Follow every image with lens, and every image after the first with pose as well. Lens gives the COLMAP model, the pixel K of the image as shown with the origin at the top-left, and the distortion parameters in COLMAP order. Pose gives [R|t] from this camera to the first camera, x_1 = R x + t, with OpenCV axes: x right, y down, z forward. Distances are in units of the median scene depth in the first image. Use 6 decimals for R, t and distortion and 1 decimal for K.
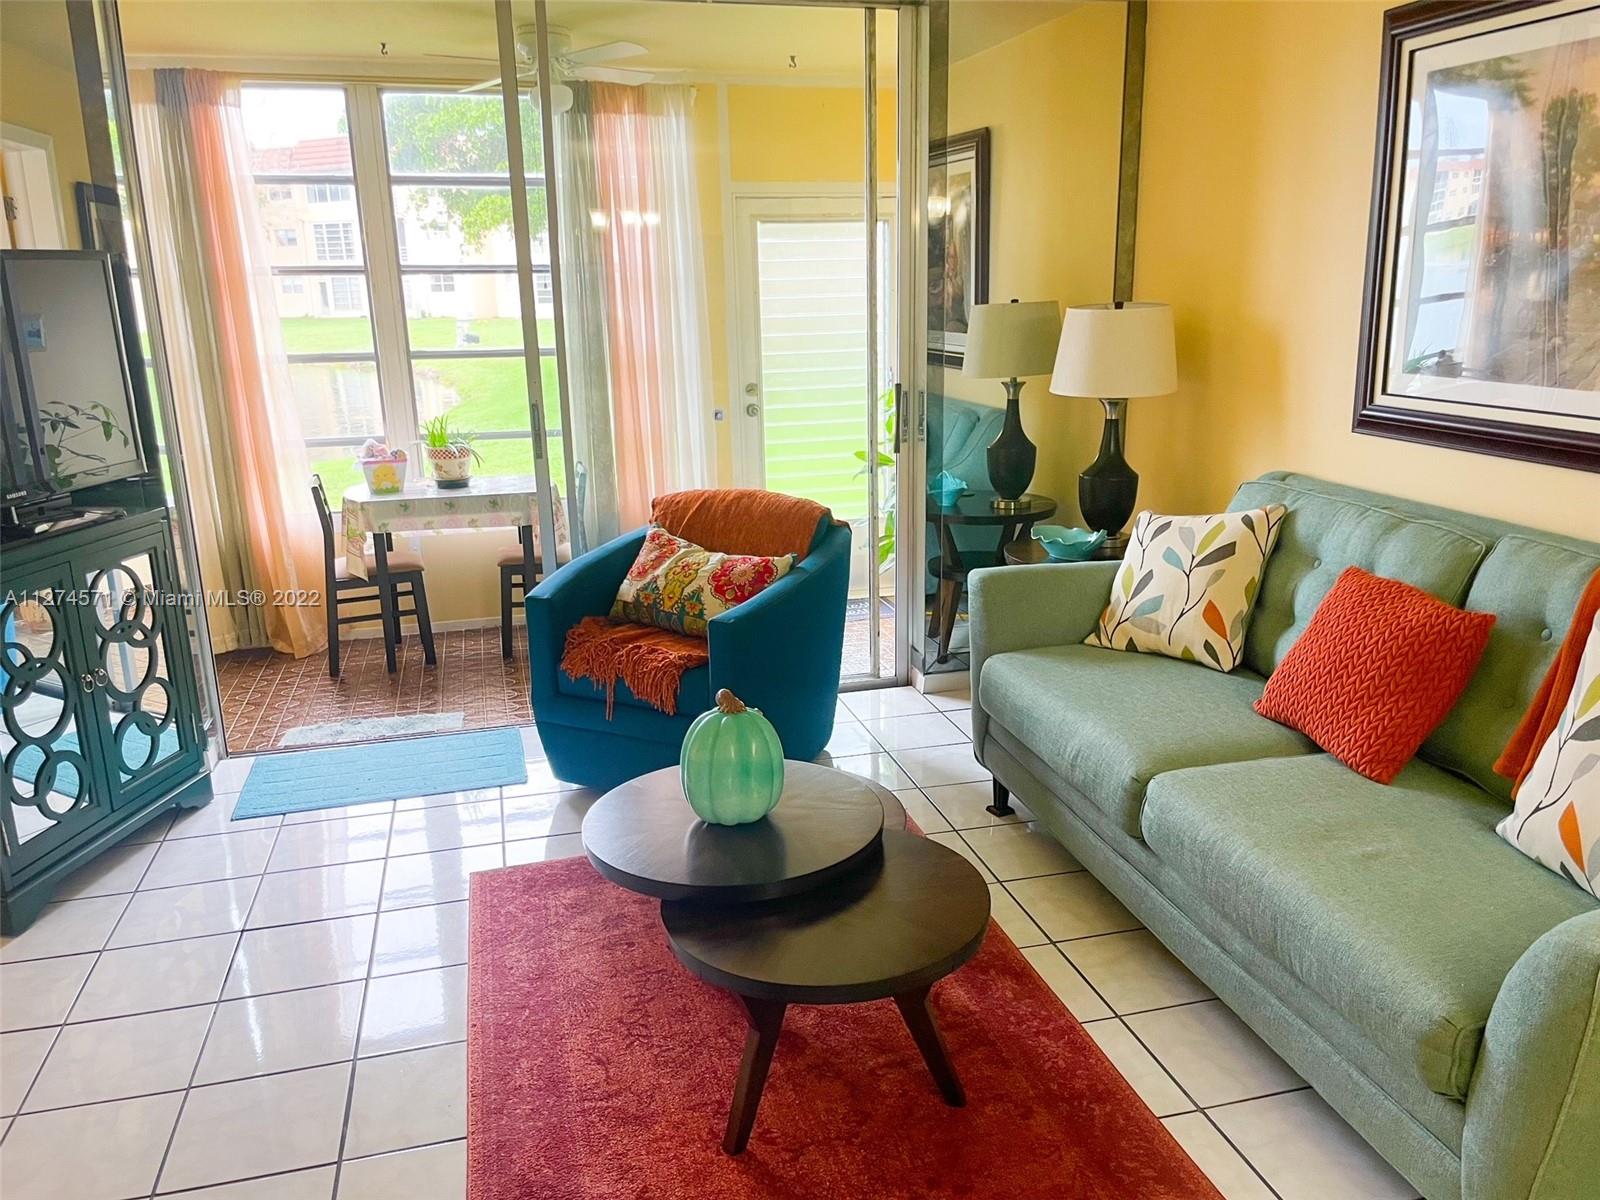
lens RADIAL K [[1207.6, 0, 808.9], [0, 1207.6, 607.3], [0, 0, 1]] dist [0.036696, -0.045873]
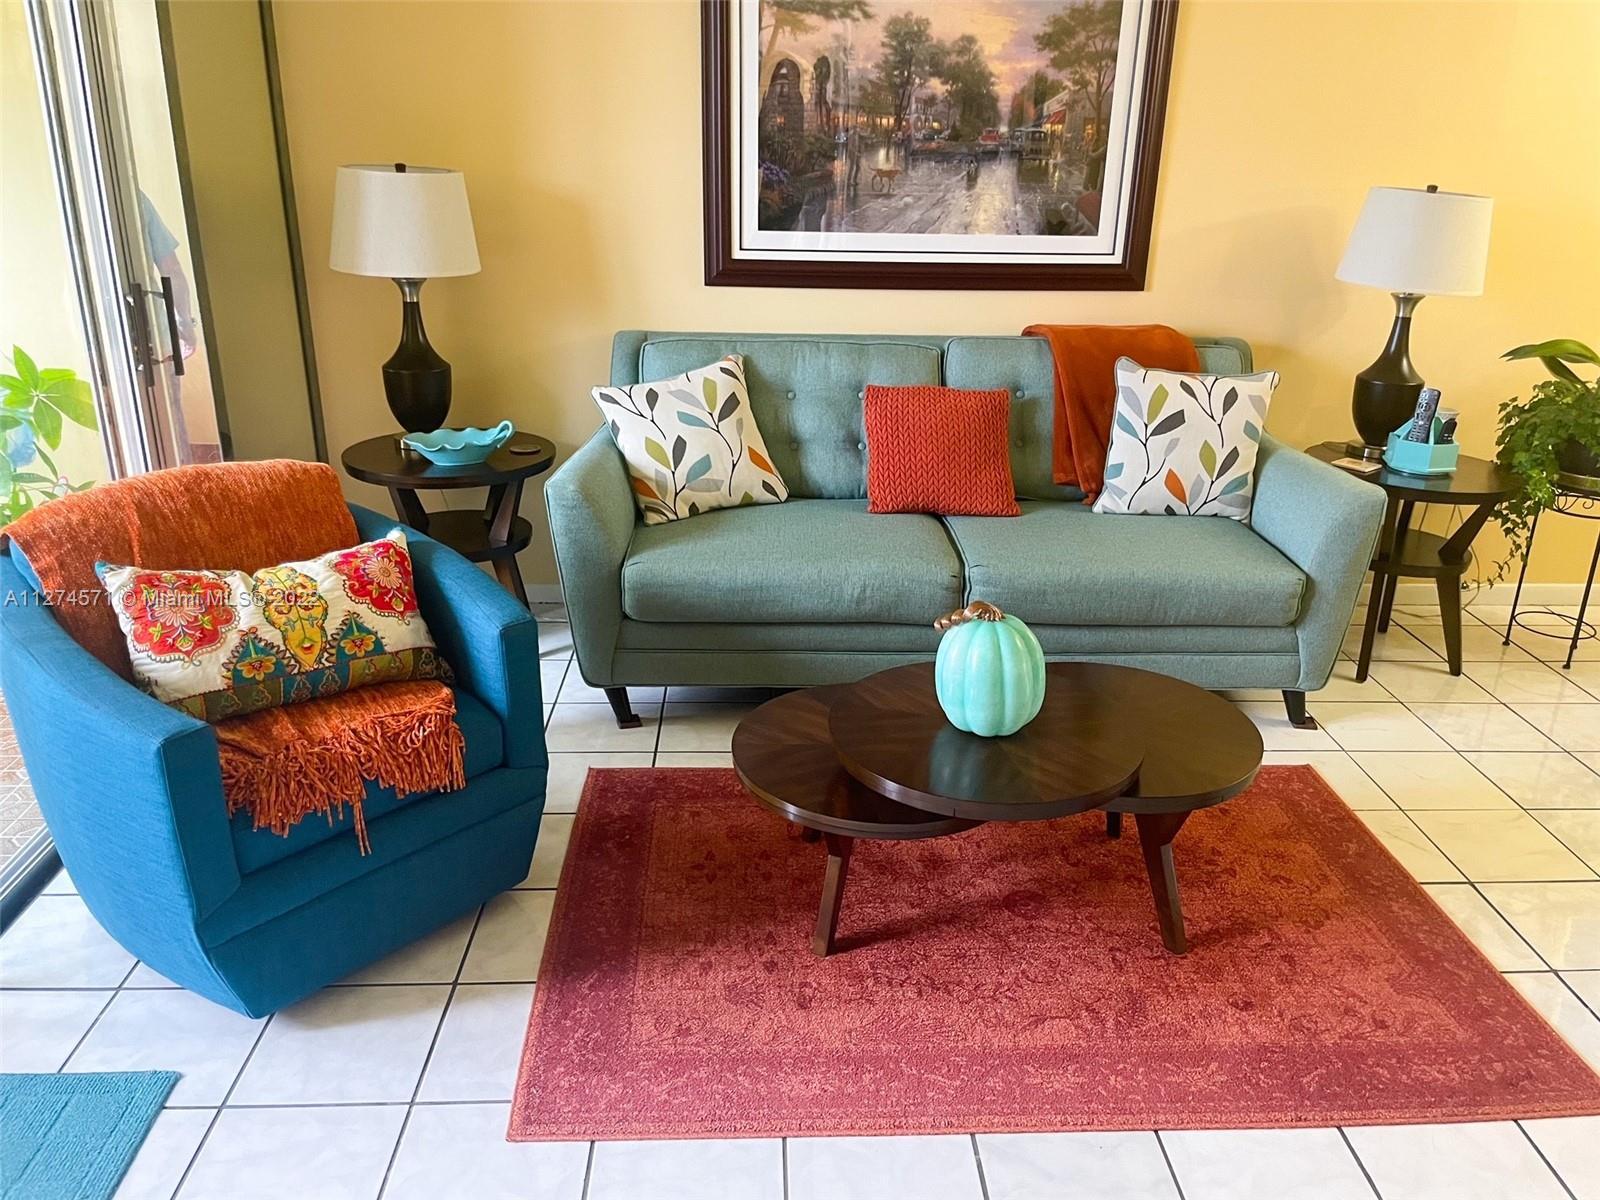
lens RADIAL K [[1207.6, 0, 802.7], [0, 1207.6, 613.0], [0, 0, 1]] dist [0.036696, -0.045873]
pose [[0.219428, -0.334065, 0.916653, -0.710840], [0.232414, 0.930401, 0.283440, -0.162374], [-0.947542, 0.150848, 0.281797, 0.643801]]
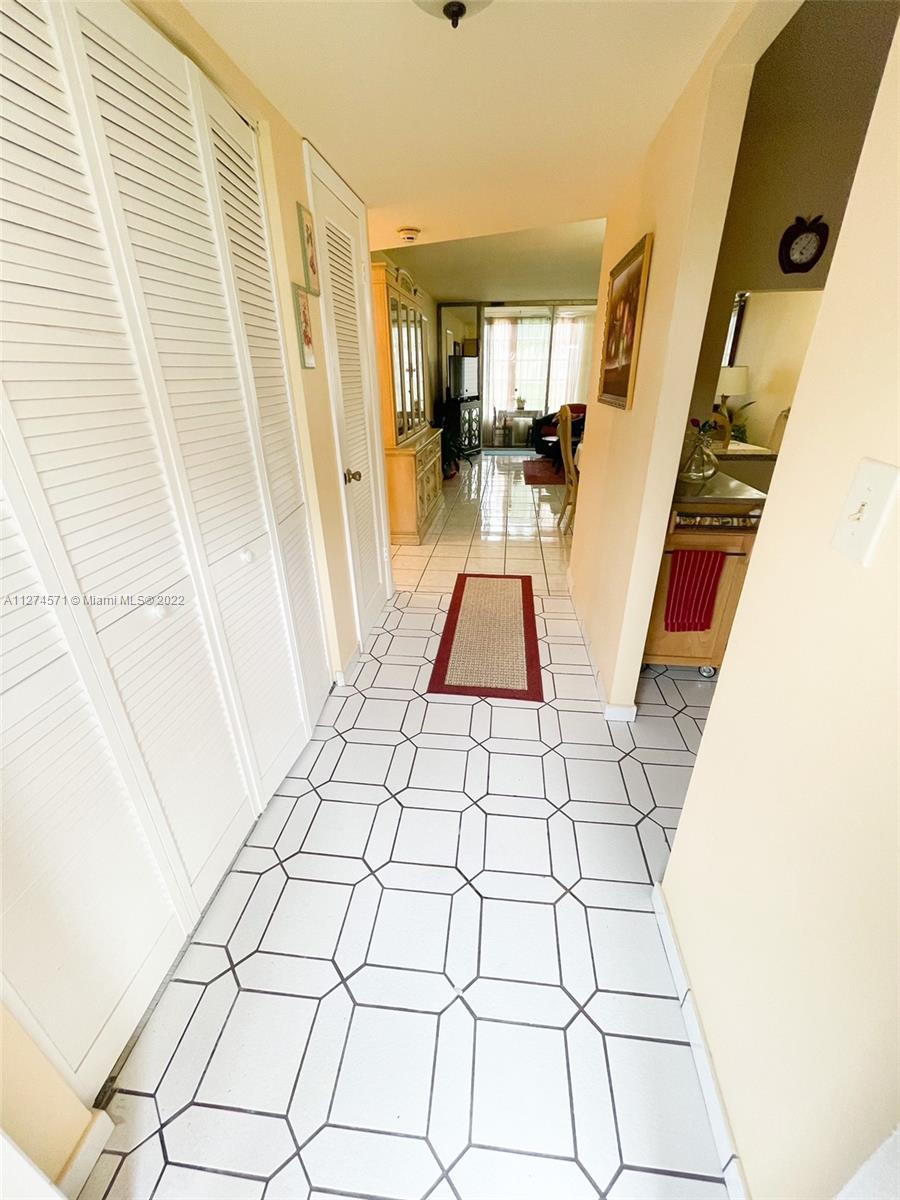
lens RADIAL K [[480.9, 0, 455.7], [0, 480.9, 604.5], [0, 0, 1]] dist [-0.008851, -0.000460]
pose [[0.933838, 0.170158, -0.314631, 0.323329], [-0.105905, 0.971693, 0.211179, 0.465657], [0.341658, -0.163886, 0.925425, -1.620483]]
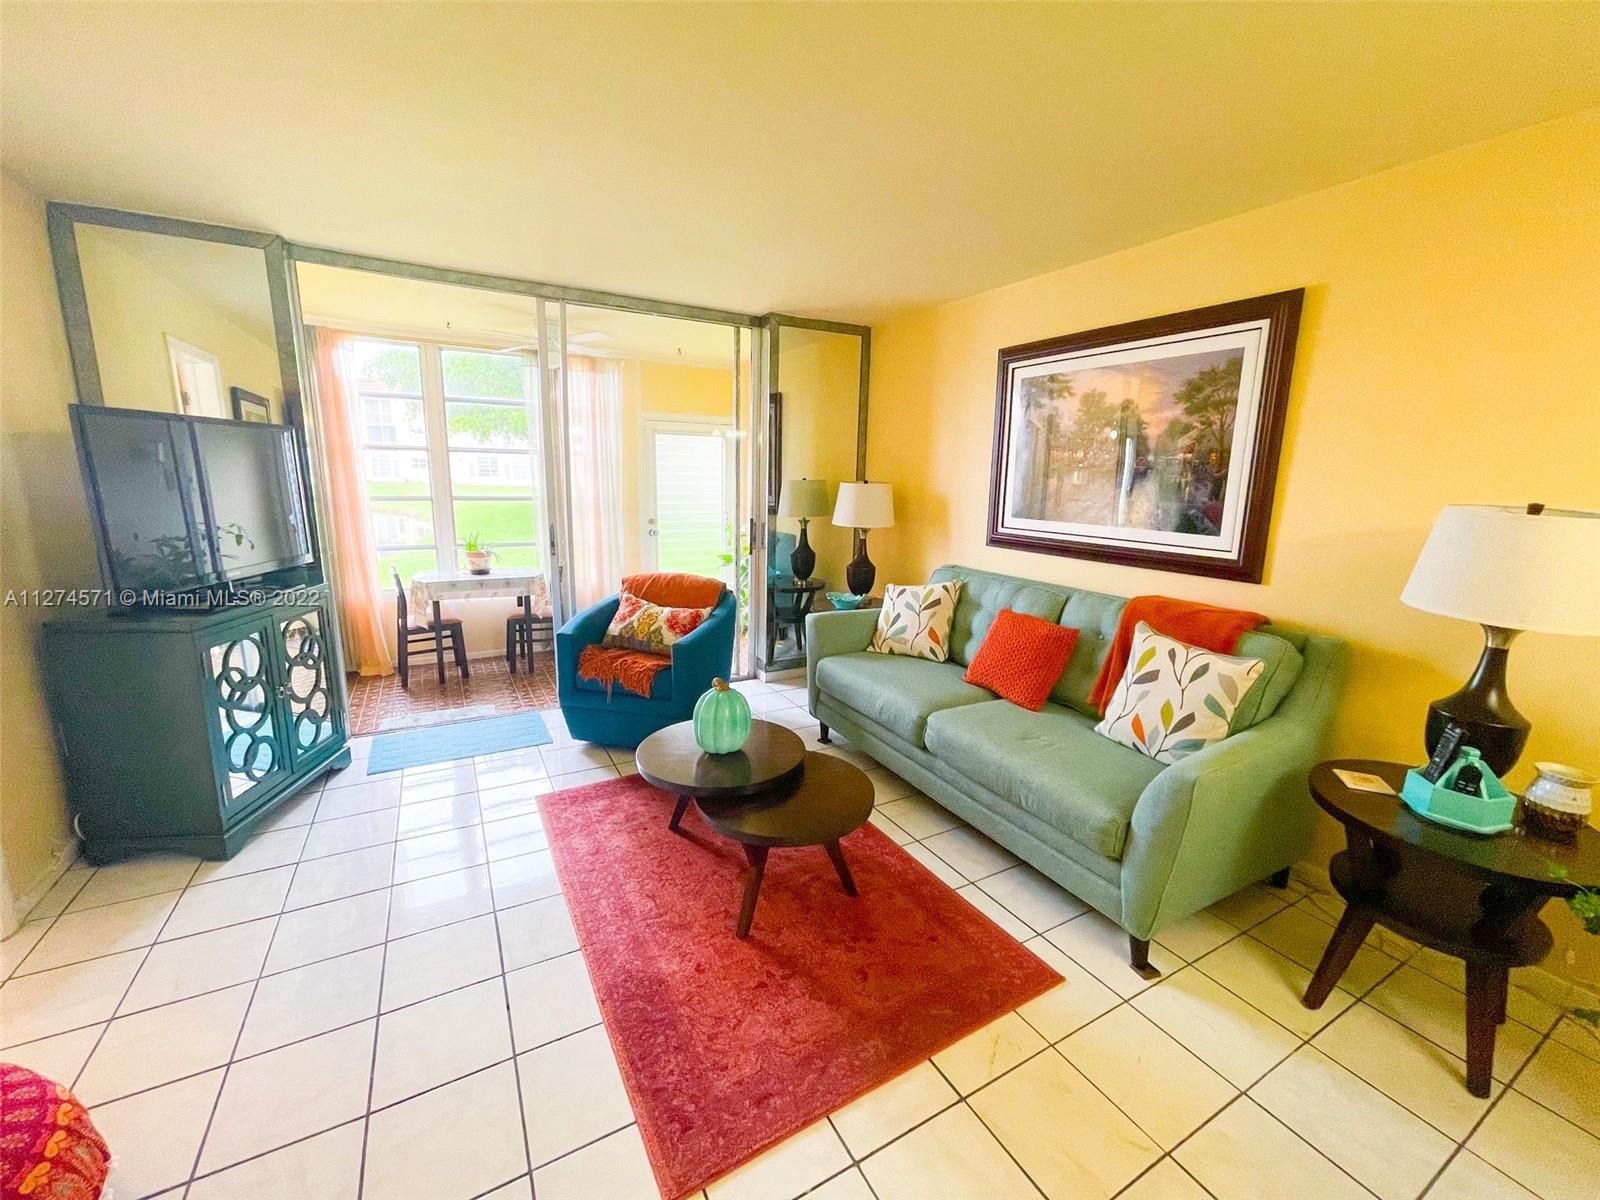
lens RADIAL K [[641.2, 0, 792.2], [0, 641.2, 598.3], [0, 0, 1]] dist [-0.008851, -0.000460]
pose [[0.970567, -0.007502, 0.240715, -0.142050], [0.024426, 0.997427, -0.067400, 0.012247], [-0.239590, 0.071296, 0.968253, 0.026699]]
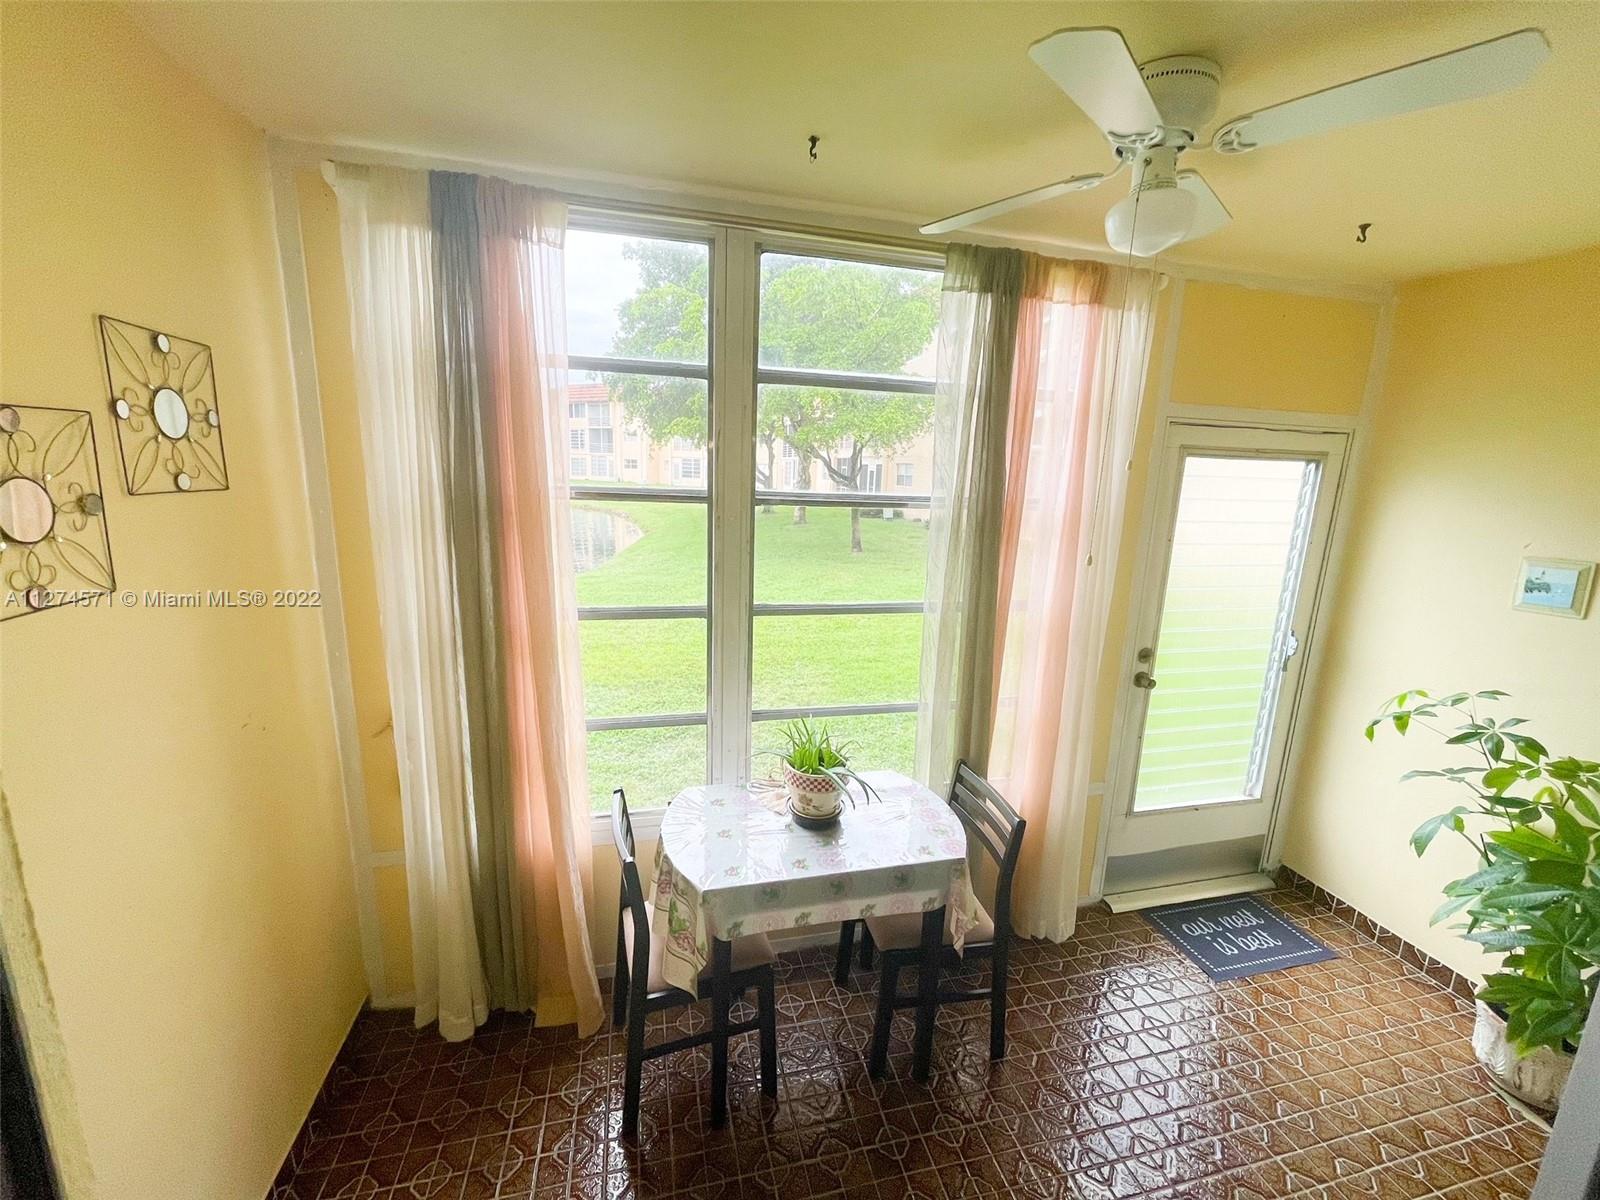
lens RADIAL K [[641.2, 0, 799.3], [0, 641.2, 595.0], [0, 0, 1]] dist [-0.008851, -0.000460]
pose [[0.998343, 0.055757, -0.014247, -0.519493], [-0.056636, 0.995833, -0.071475, -0.335971], [0.010202, 0.072163, 0.997341, 1.079791]]
